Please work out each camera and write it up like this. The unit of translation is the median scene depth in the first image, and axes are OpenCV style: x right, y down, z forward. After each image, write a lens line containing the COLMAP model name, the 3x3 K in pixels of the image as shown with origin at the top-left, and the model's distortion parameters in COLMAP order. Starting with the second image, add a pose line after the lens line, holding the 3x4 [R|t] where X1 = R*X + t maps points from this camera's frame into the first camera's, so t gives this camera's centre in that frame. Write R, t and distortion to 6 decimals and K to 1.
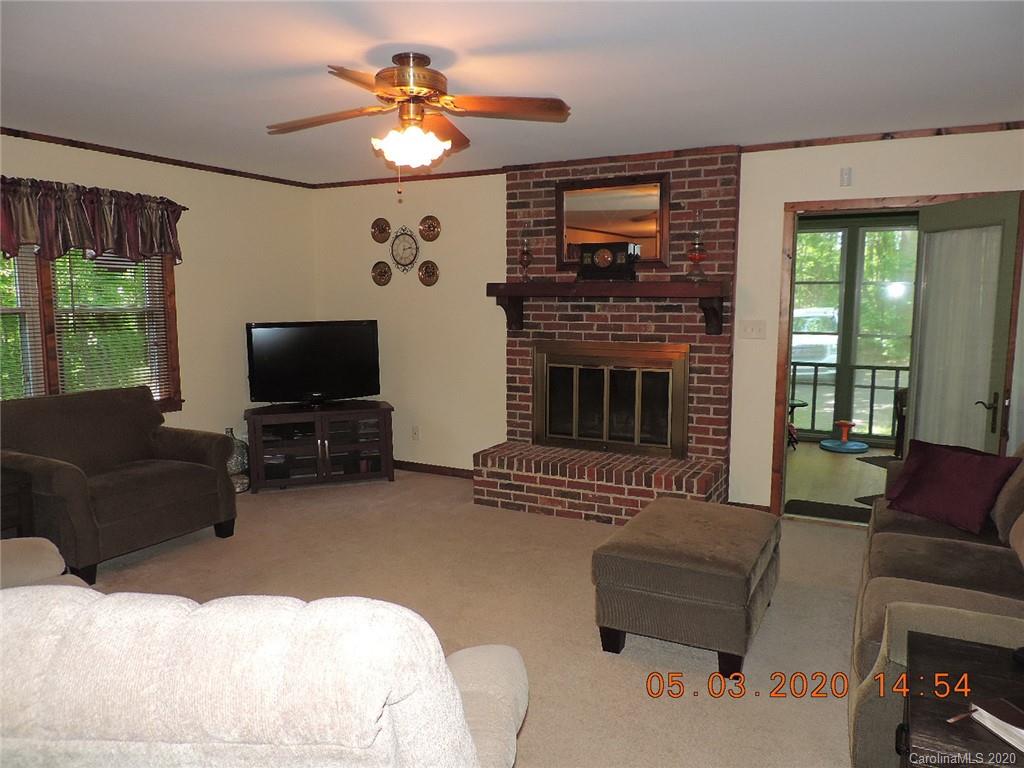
lens RADIAL K [[728.5, 0, 504.5], [0, 728.5, 384.6], [0, 0, 1]] dist [0.005445, 0.000484]
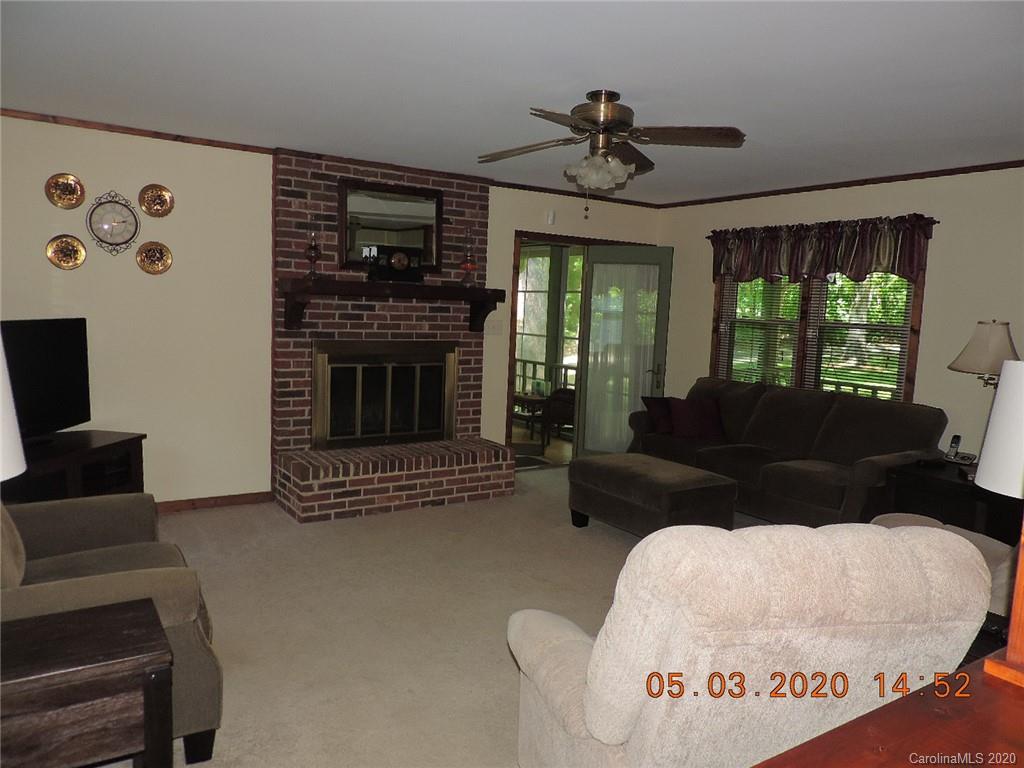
lens RADIAL K [[728.5, 0, 503.1], [0, 728.5, 385.0], [0, 0, 1]] dist [0.005445, 0.000484]
pose [[0.500017, -0.077420, 0.862548, -0.696222], [0.066705, 0.996480, 0.050773, -0.036812], [-0.863443, 0.032149, 0.503421, 0.333977]]
